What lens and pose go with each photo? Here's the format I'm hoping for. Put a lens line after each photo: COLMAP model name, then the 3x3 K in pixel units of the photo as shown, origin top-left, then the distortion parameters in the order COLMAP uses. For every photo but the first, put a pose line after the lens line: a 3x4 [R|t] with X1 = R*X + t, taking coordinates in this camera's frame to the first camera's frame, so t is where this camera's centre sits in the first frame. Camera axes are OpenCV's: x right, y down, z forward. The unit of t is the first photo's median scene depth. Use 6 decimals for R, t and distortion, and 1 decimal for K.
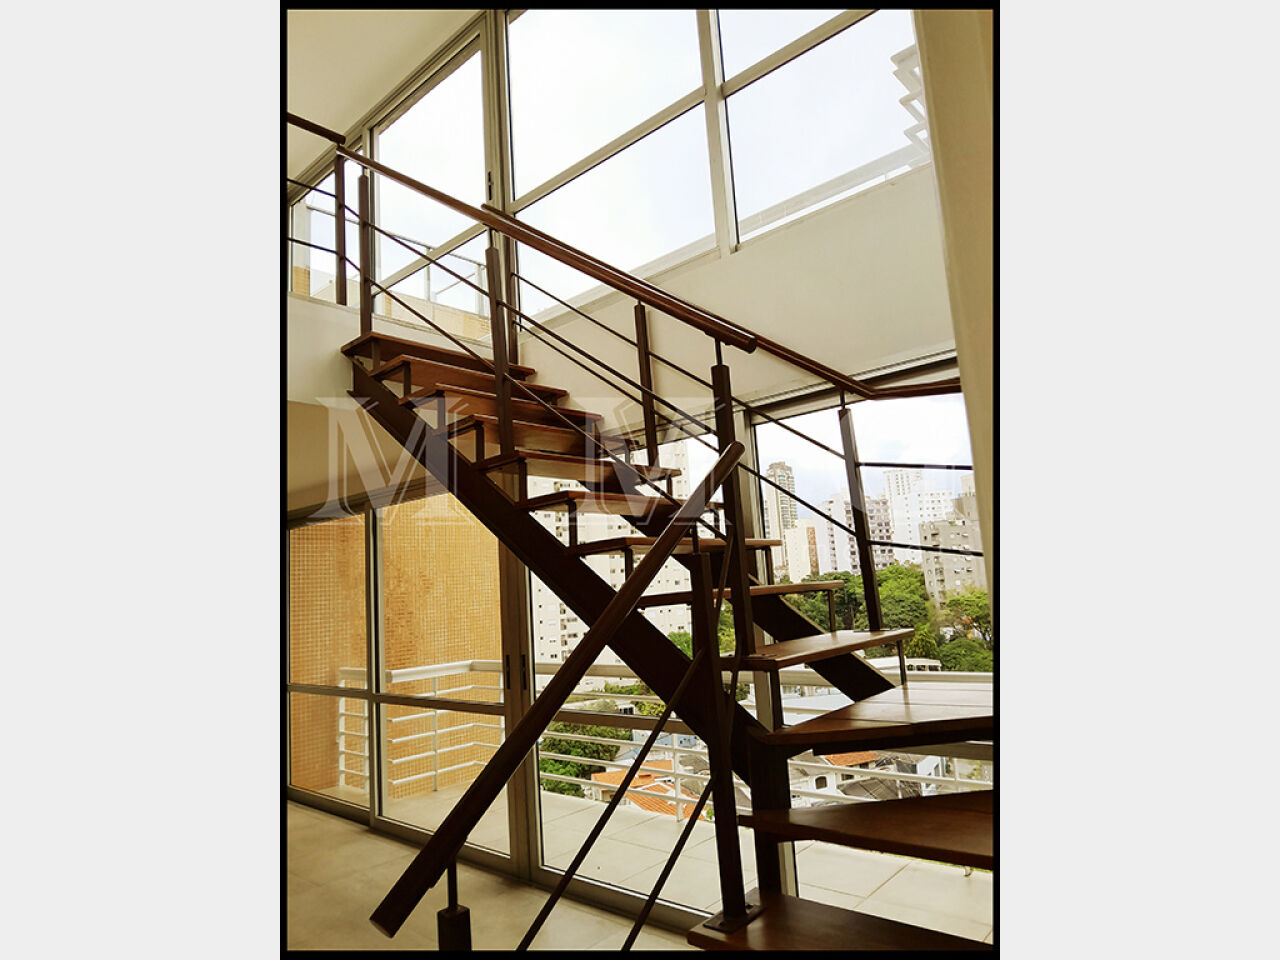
lens RADIAL K [[725.3, 0, 645.0], [0, 725.3, 473.8], [0, 0, 1]] dist [0.046266, -0.104402]
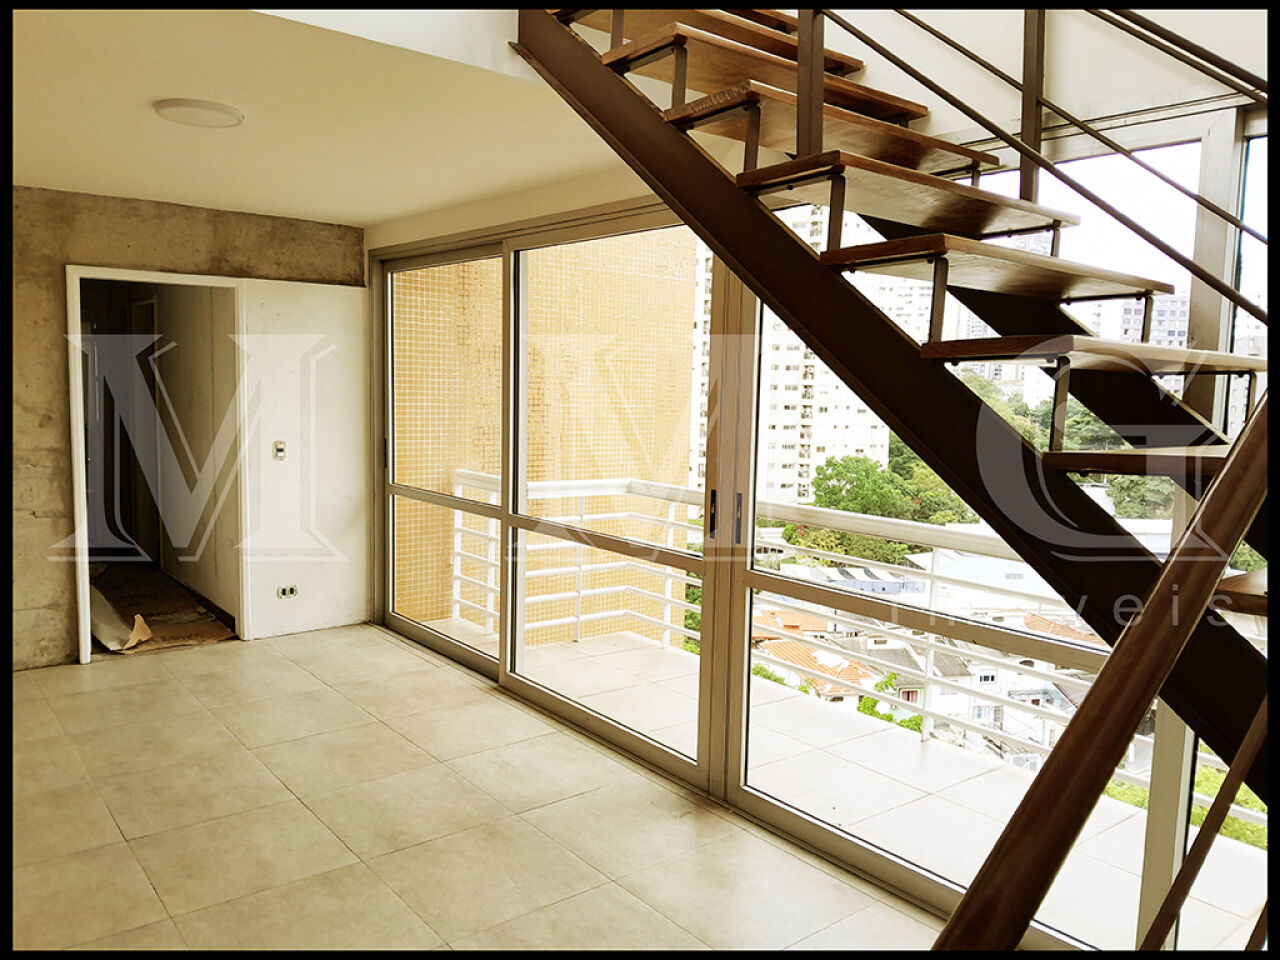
lens RADIAL K [[980.6, 0, 640.0], [0, 980.6, 480.0], [0, 0, 1]] dist [0.061545, -0.121282]
pose [[0.978761, 0.112678, -0.171262, -0.117899], [-0.066354, 0.964556, 0.255400, 0.017811], [0.193970, -0.238611, 0.951546, 0.154454]]
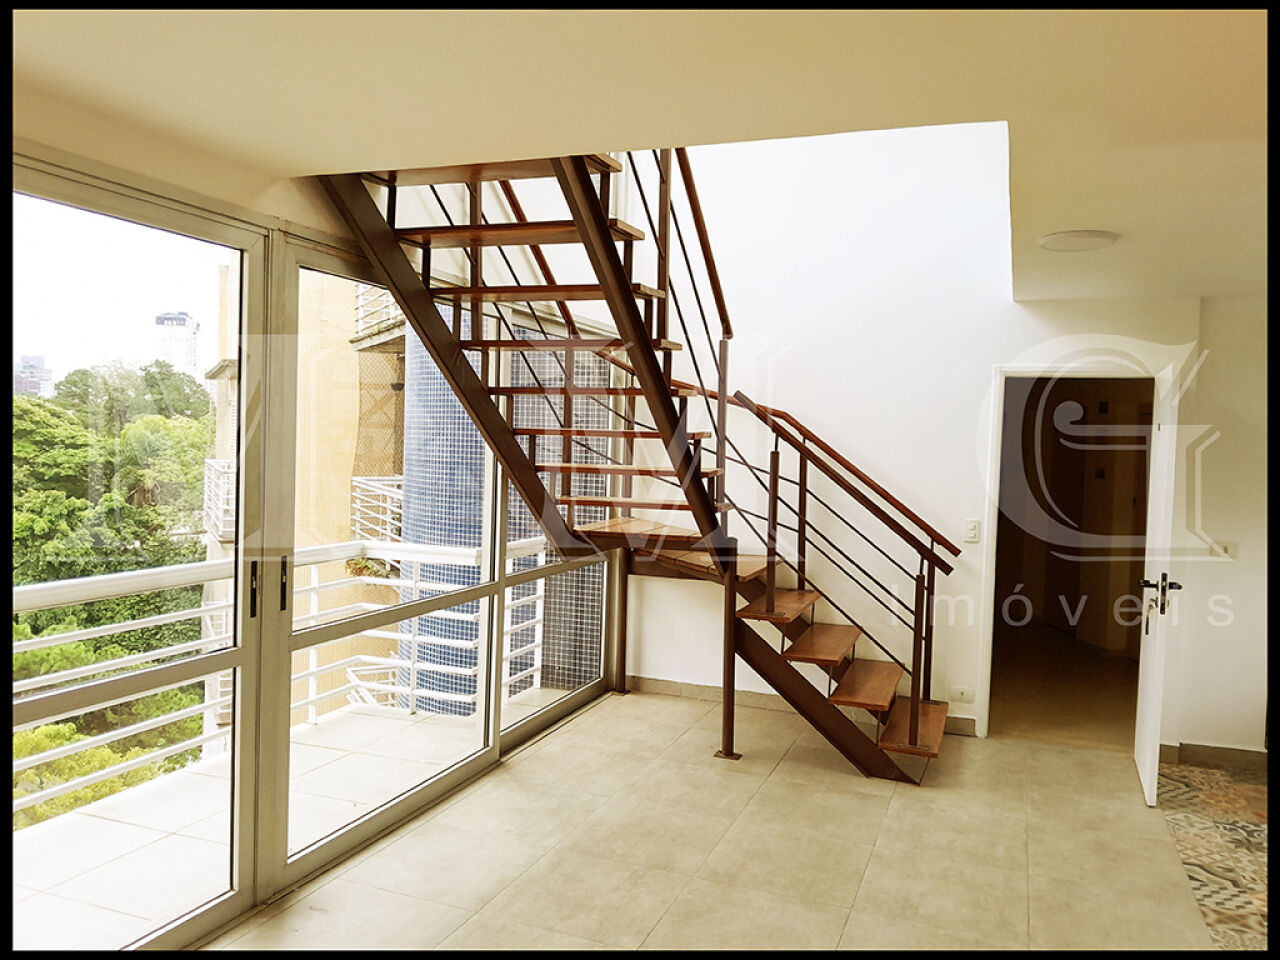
lens RADIAL K [[980.6, 0, 640.0], [0, 980.6, 480.0], [0, 0, 1]] dist [0.061545, -0.121282]
pose [[-0.338015, 0.020272, 0.940922, -1.200327], [-0.149777, 0.985868, -0.075046, 0.229882], [-0.929146, -0.166296, -0.330202, 1.142451]]
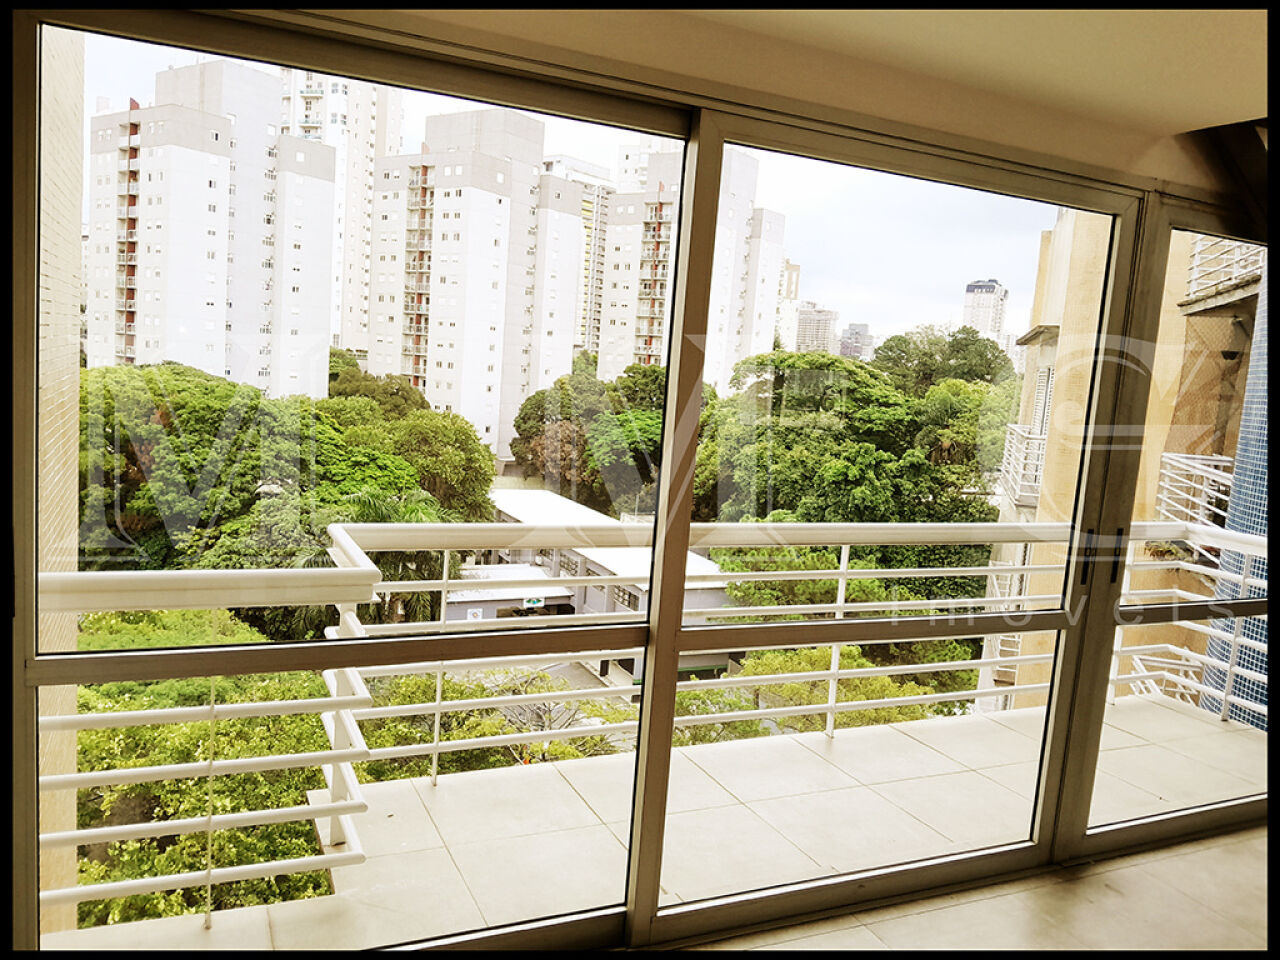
lens RADIAL K [[980.6, 0, 640.0], [0, 980.6, 480.0], [0, 0, 1]] dist [0.061545, -0.121282]
pose [[0.403086, -0.007680, 0.915130, -1.221194], [-0.236654, 0.965078, 0.112337, 0.240384], [-0.884035, -0.261851, 0.387191, 1.183808]]
